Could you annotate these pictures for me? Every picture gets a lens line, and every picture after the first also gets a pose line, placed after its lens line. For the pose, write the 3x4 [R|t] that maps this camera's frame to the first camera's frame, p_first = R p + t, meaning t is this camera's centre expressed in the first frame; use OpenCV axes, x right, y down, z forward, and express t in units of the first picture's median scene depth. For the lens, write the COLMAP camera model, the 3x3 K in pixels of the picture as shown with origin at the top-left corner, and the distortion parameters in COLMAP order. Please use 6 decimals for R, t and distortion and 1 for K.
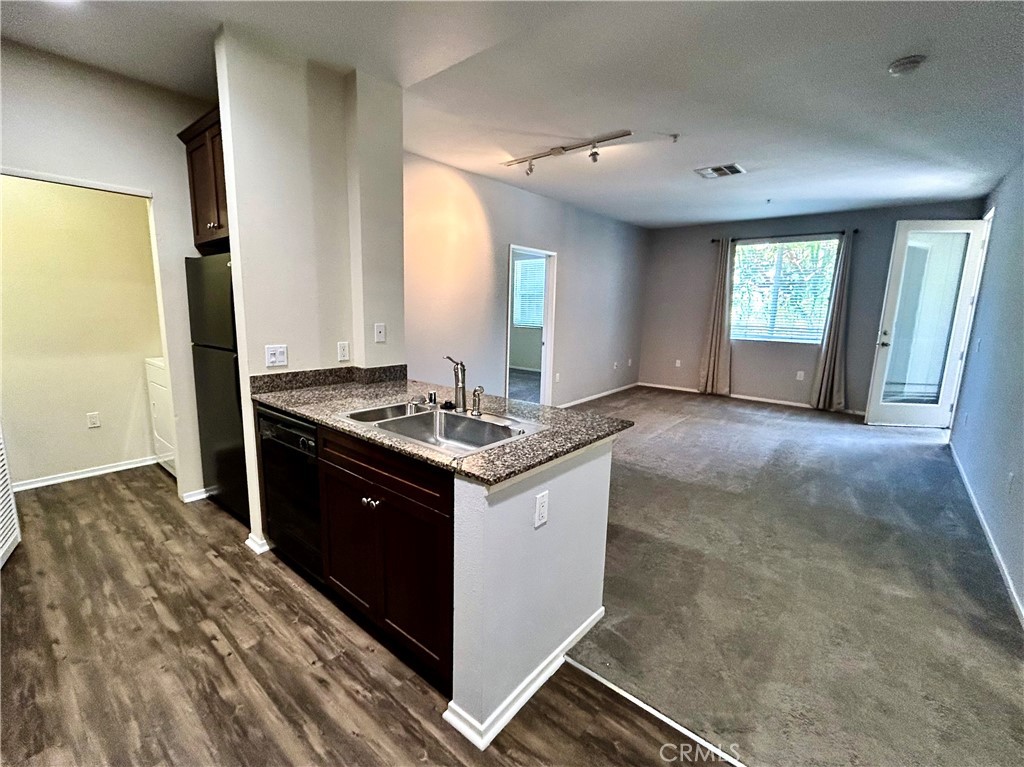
lens RADIAL K [[439.8, 0, 507.9], [0, 439.8, 385.8], [0, 0, 1]] dist [-0.005011, -0.001718]
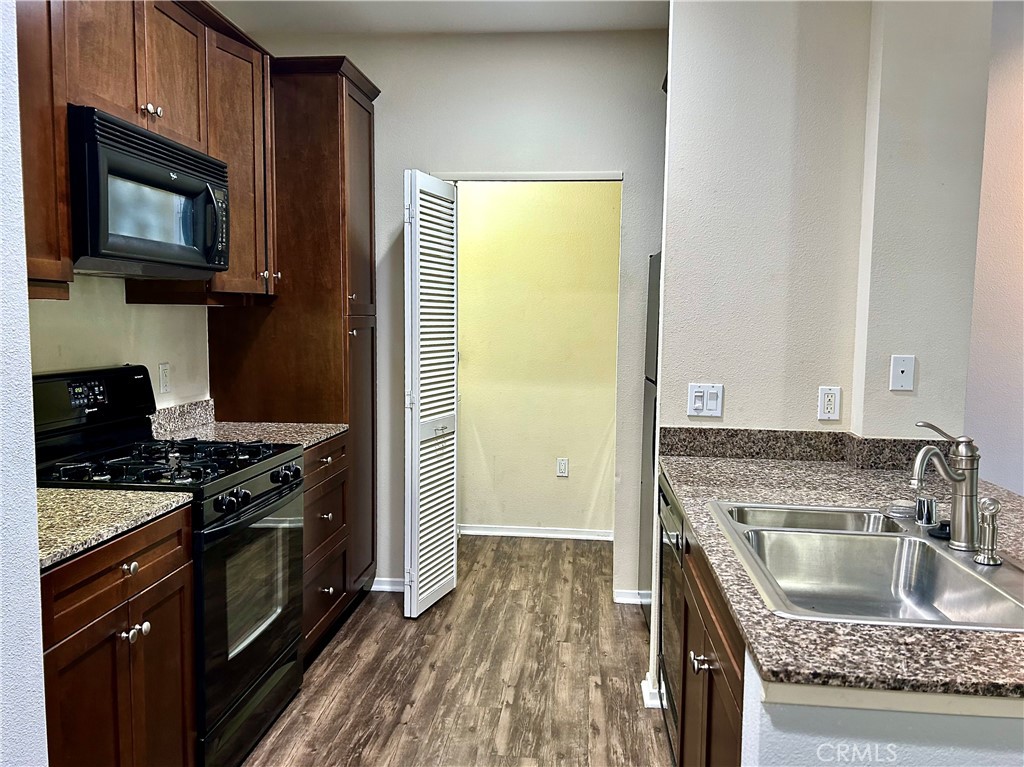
lens RADIAL K [[801.5, 0, 509.7], [0, 801.5, 380.7], [0, 0, 1]] dist [0.005212, -0.010889]
pose [[0.567023, 0.054555, -0.821893, 0.259496], [-0.148659, 0.988197, -0.036966, -0.011767], [0.810176, 0.143142, 0.568441, 0.118526]]
